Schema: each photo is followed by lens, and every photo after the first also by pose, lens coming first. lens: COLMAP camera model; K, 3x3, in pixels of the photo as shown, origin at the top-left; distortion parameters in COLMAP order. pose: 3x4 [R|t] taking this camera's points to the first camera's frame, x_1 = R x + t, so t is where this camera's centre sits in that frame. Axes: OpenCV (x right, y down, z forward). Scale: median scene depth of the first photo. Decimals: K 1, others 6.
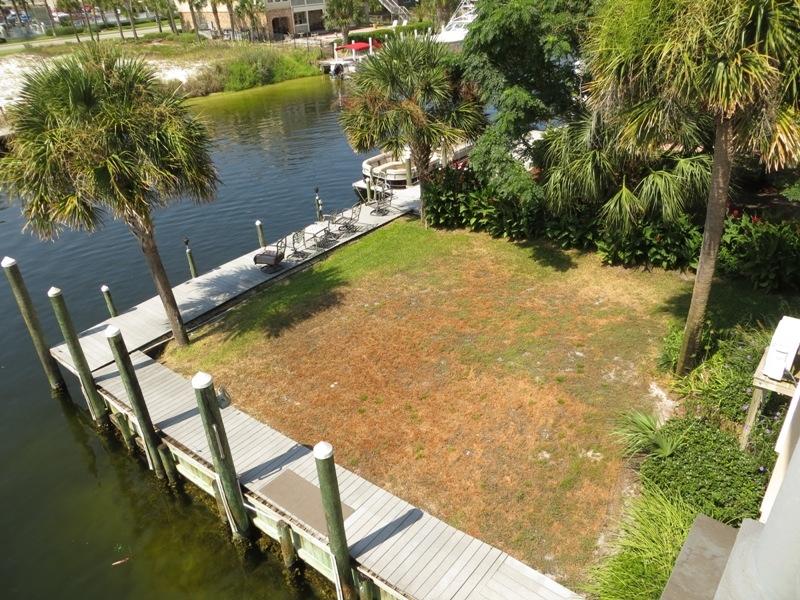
lens RADIAL K [[604.1, 0, 400.0], [0, 604.1, 300.0], [0, 0, 1]] dist [-0.007440, -0.006952]
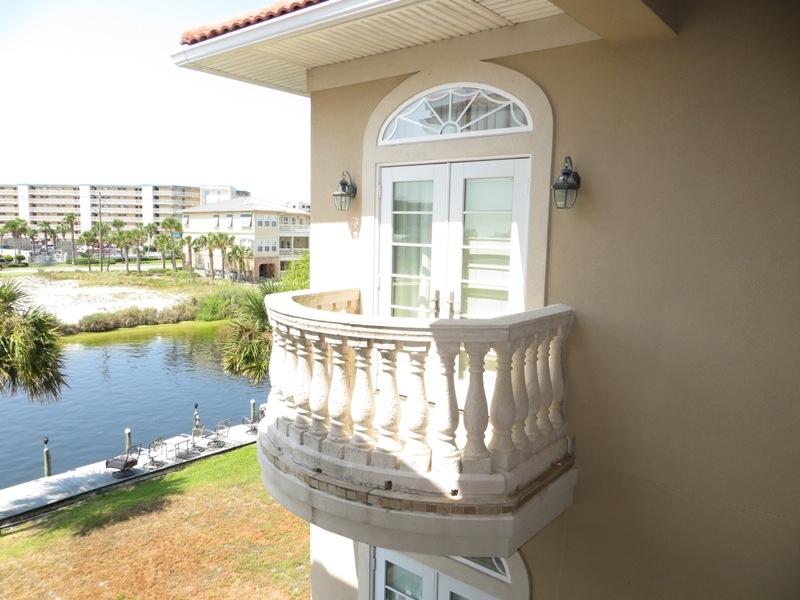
lens RADIAL K [[604.1, 0, 400.0], [0, 604.1, 300.0], [0, 0, 1]] dist [-0.007440, -0.006952]
pose [[0.997545, 0.069453, -0.009009, 0.236701], [-0.067614, 0.921547, -0.382335, 0.034141], [-0.018252, 0.382005, 0.923980, -0.087374]]
